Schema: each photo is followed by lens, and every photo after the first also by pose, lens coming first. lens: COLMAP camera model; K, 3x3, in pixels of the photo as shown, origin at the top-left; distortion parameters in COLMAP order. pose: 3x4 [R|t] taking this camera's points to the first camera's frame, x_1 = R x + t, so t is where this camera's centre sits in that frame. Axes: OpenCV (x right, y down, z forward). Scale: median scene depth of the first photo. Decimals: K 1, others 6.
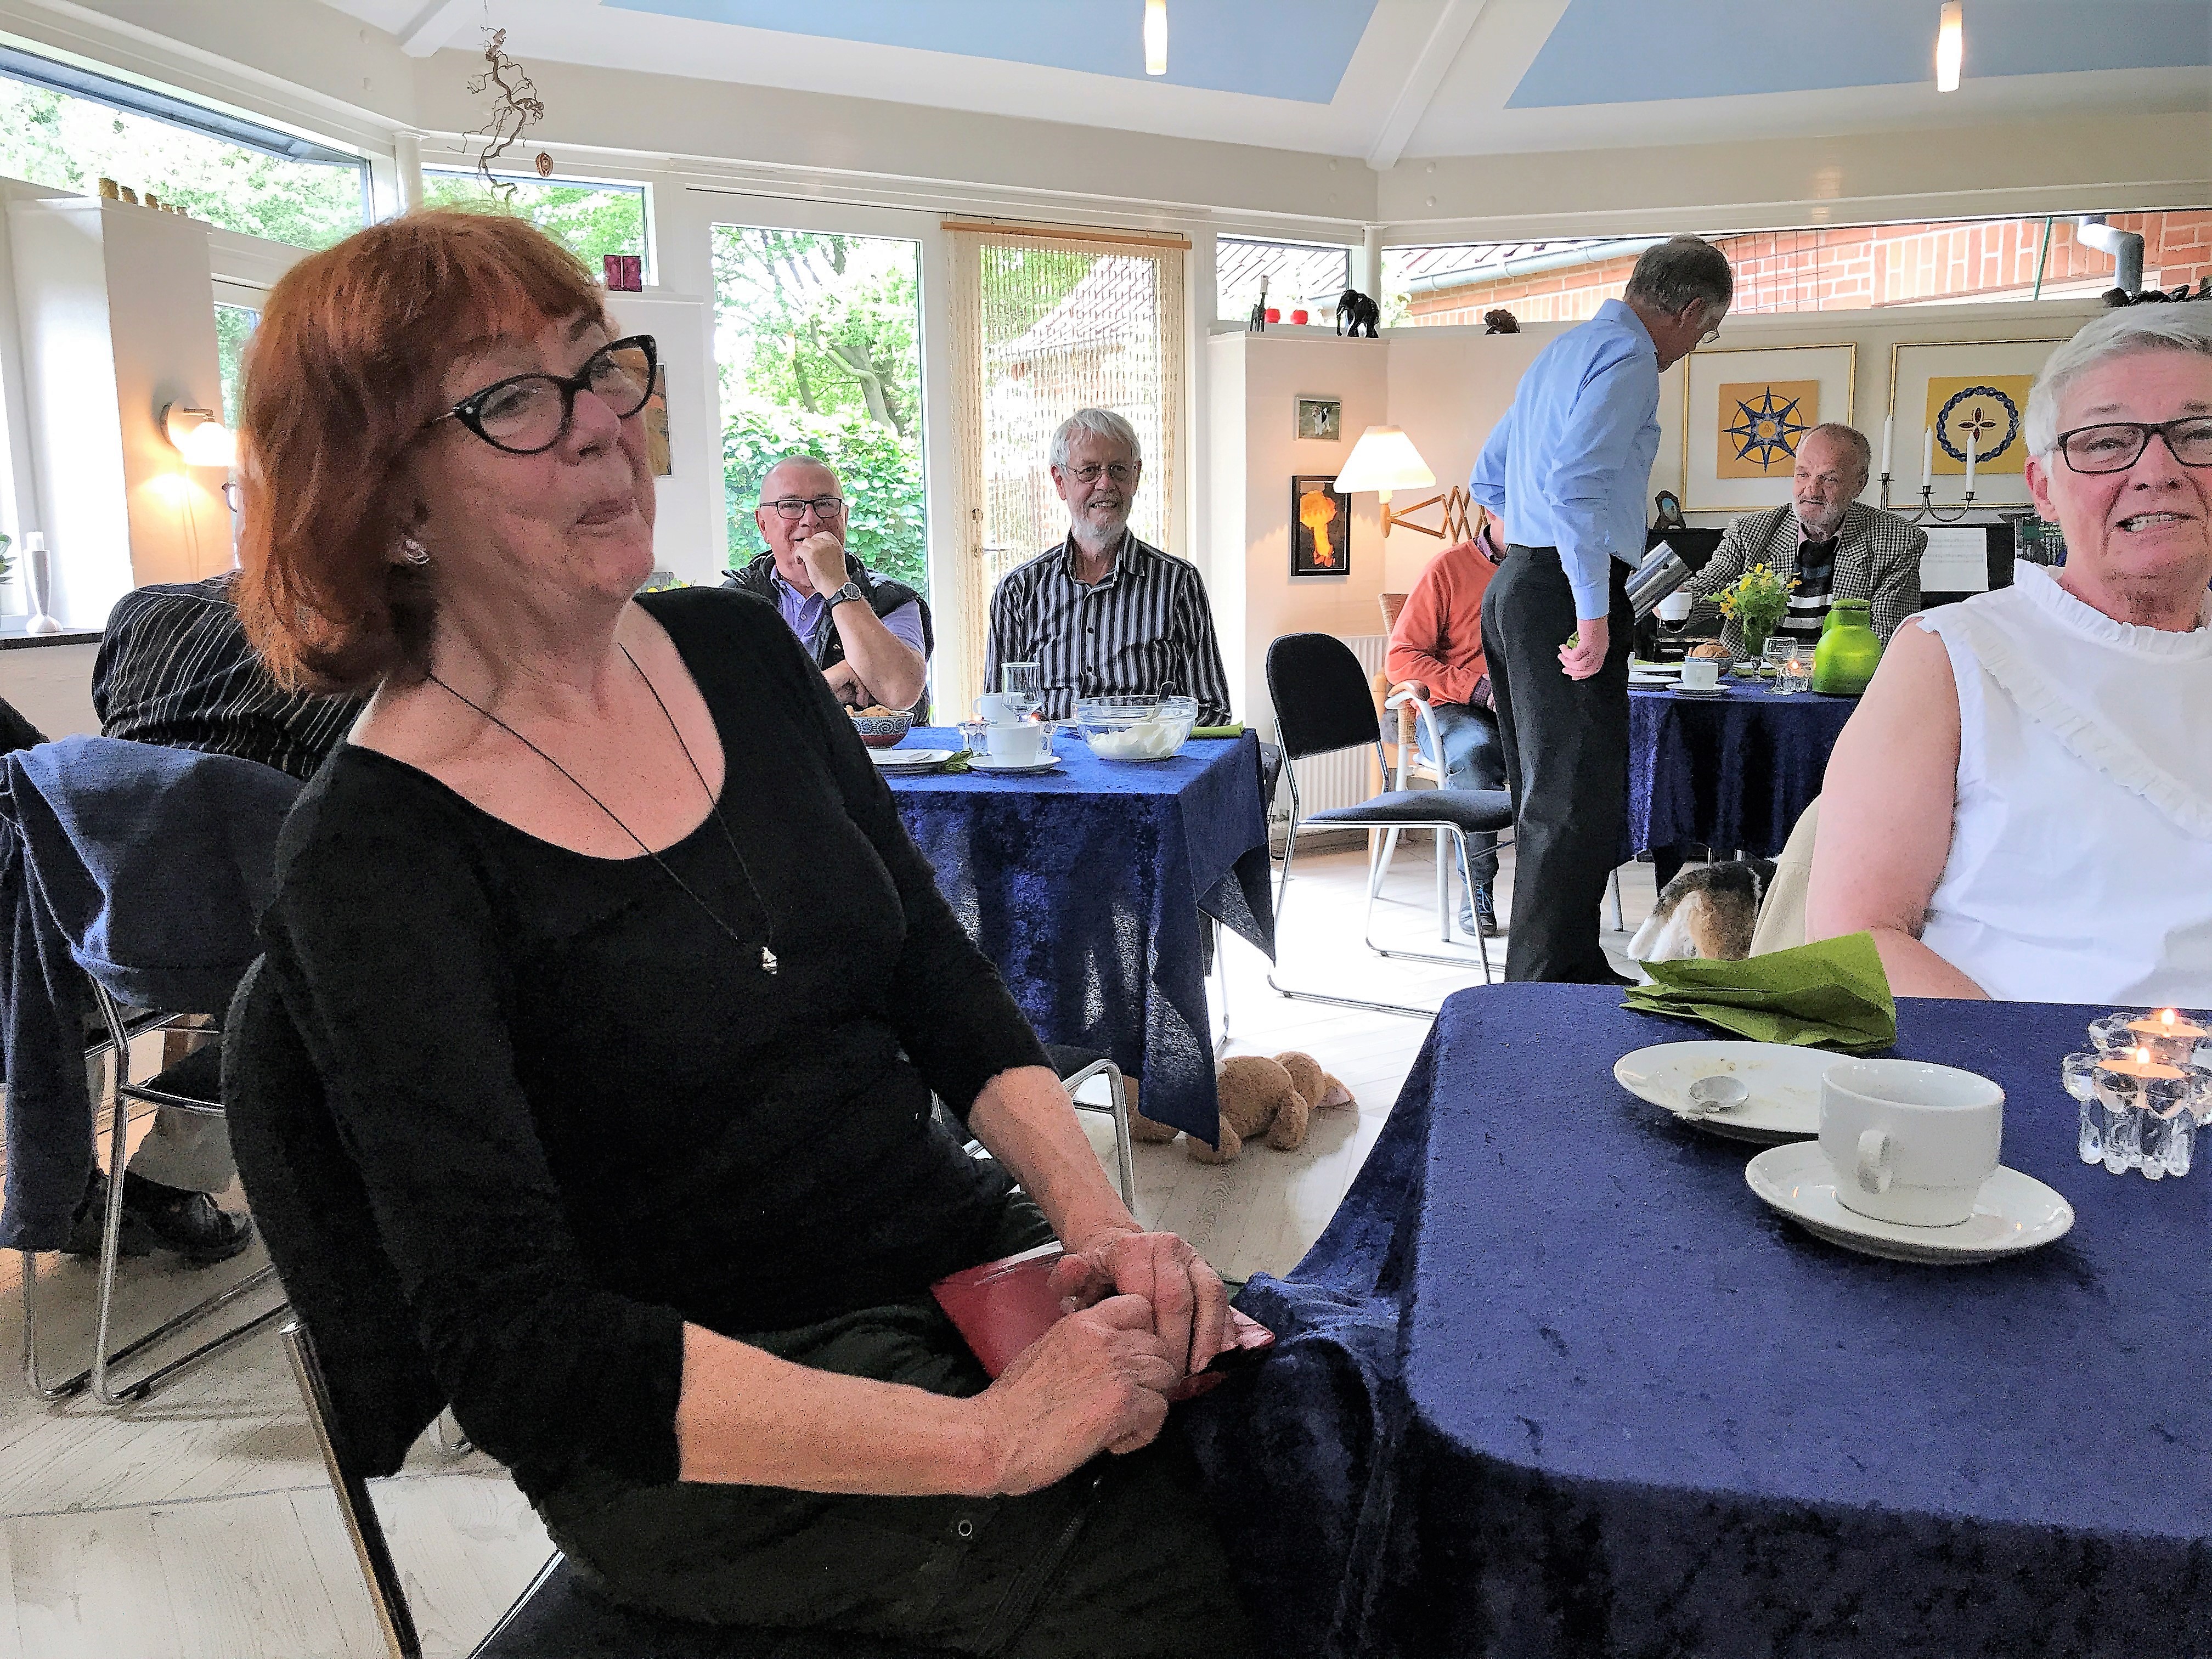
lens RADIAL K [[1820.6, 0, 1105.3], [0, 1820.6, 837.2], [0, 0, 1]] dist [0.014070, -0.005718]
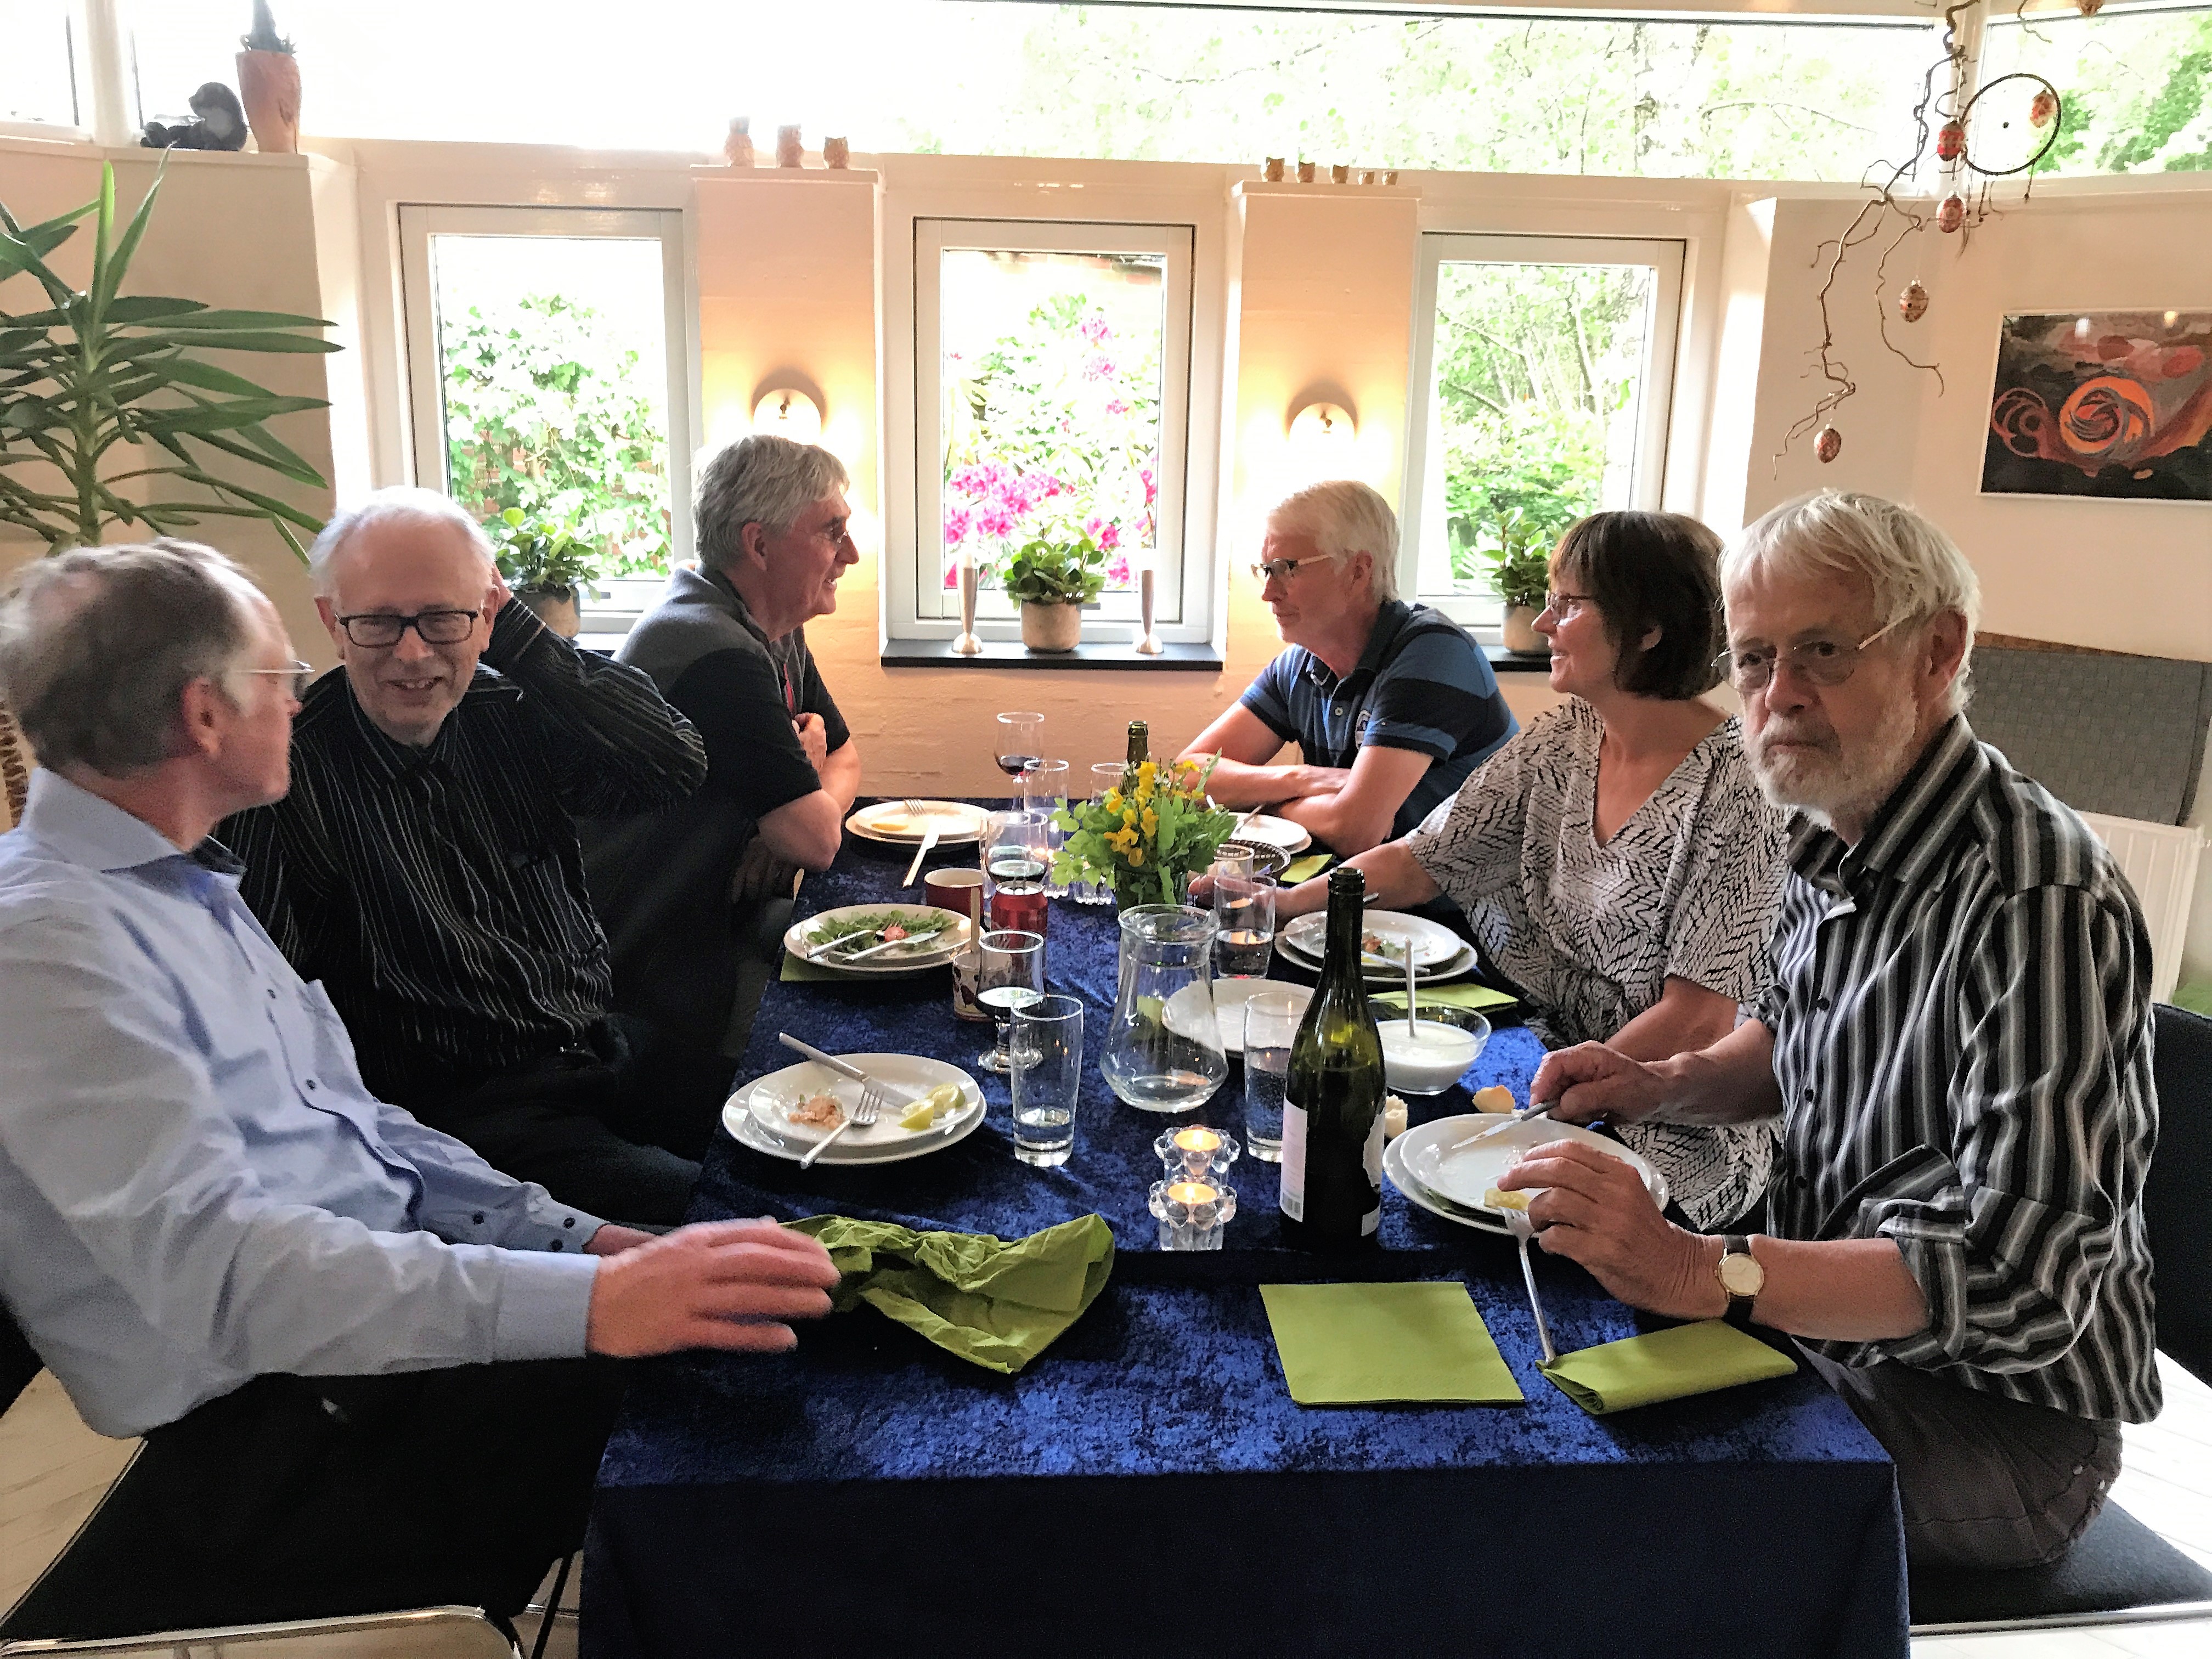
lens RADIAL K [[1820.6, 0, 1101.2], [0, 1820.6, 833.0], [0, 0, 1]] dist [0.014070, -0.005718]
pose [[0.273283, 0.258424, -0.926571, 0.188081], [-0.179600, 0.960007, 0.214778, -0.127921], [0.945019, 0.107717, 0.308766, 0.396612]]
